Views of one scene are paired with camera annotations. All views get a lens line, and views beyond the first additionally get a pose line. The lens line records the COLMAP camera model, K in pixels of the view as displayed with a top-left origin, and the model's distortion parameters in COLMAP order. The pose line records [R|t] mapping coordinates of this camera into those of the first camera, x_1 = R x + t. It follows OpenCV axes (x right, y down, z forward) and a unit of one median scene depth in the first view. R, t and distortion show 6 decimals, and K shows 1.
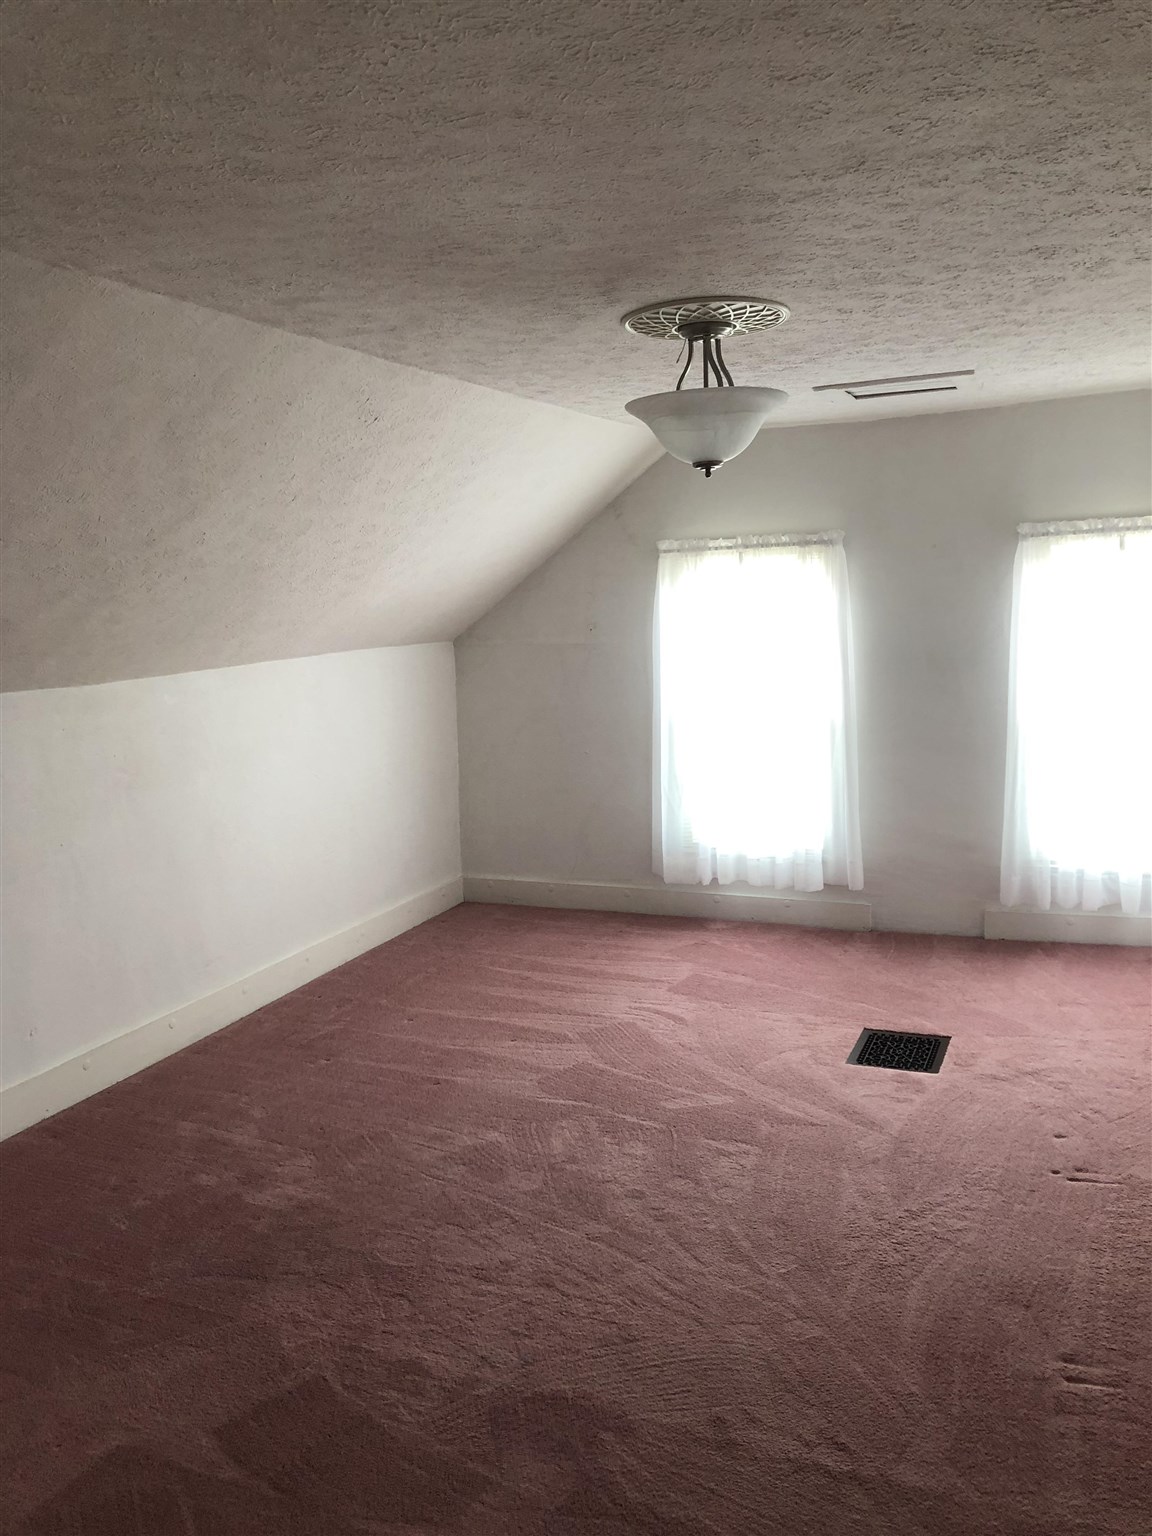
lens RADIAL K [[1241.8, 0, 589.8], [0, 1241.8, 765.4], [0, 0, 1]] dist [0.009767, -0.052512]
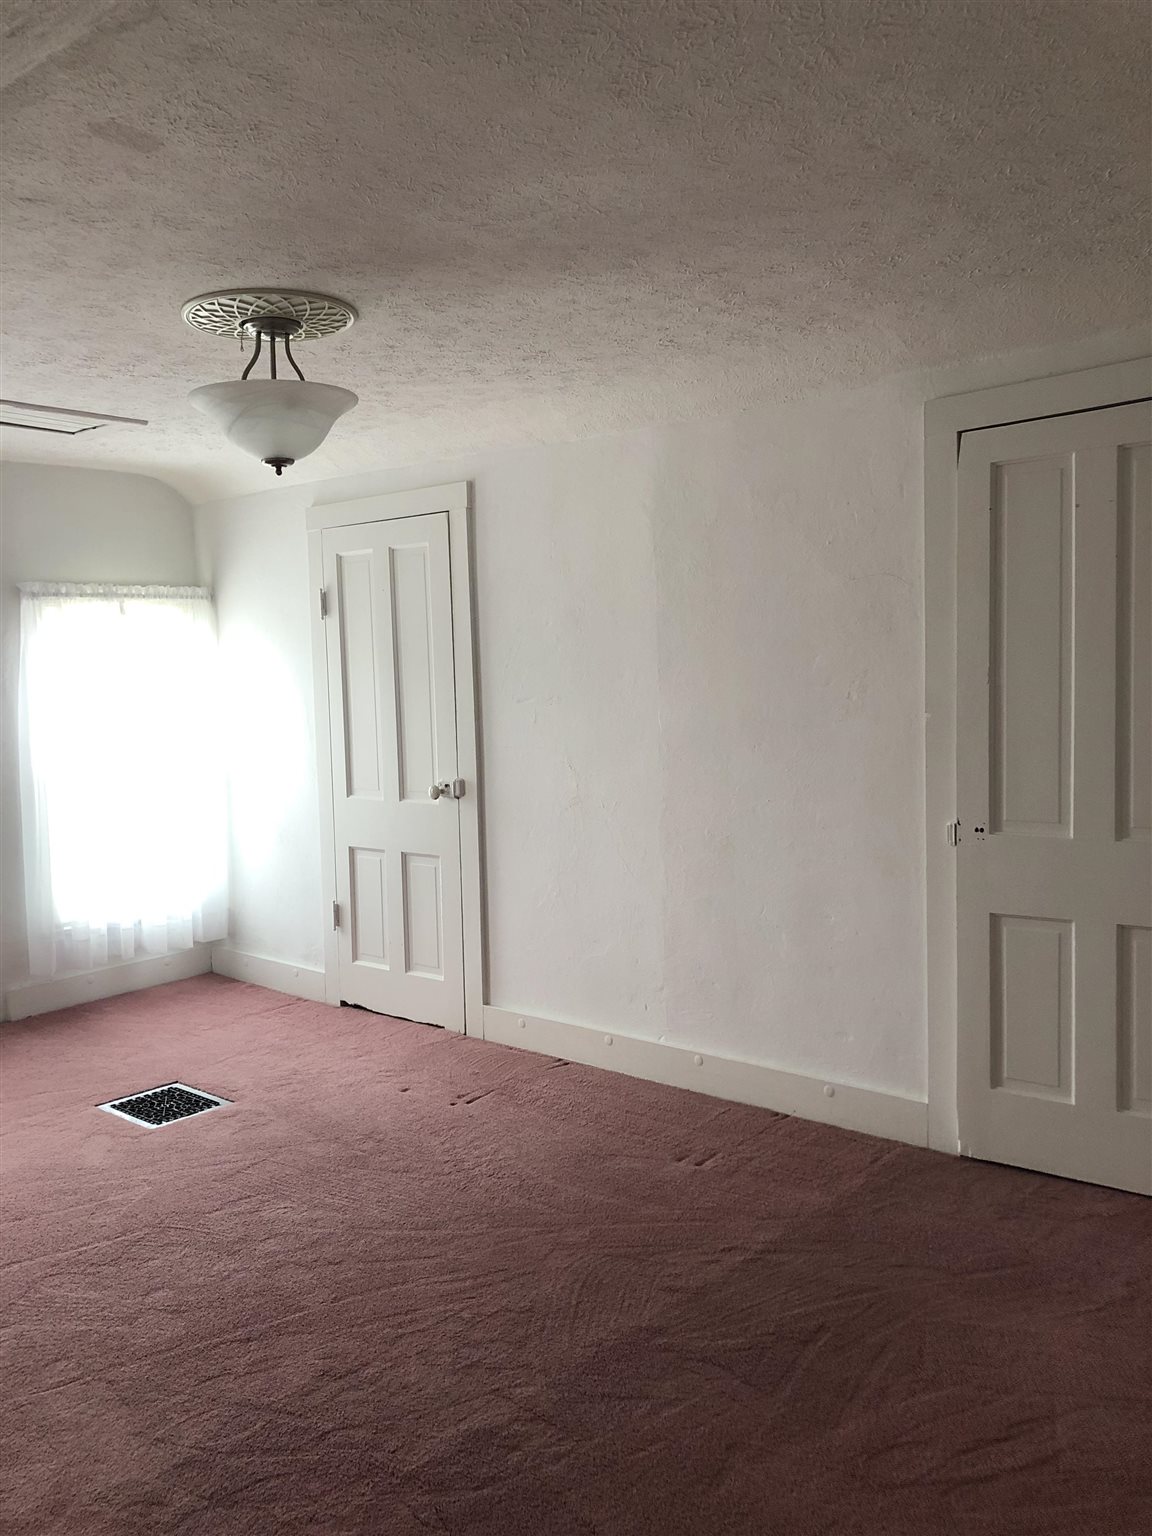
lens RADIAL K [[1241.8, 0, 591.2], [0, 1241.8, 769.7], [0, 0, 1]] dist [0.009767, -0.052512]
pose [[0.299985, -0.040653, 0.953077, -0.479354], [0.147532, 0.989048, -0.004249, 0.023005], [-0.942467, 0.141884, 0.302697, 0.314861]]
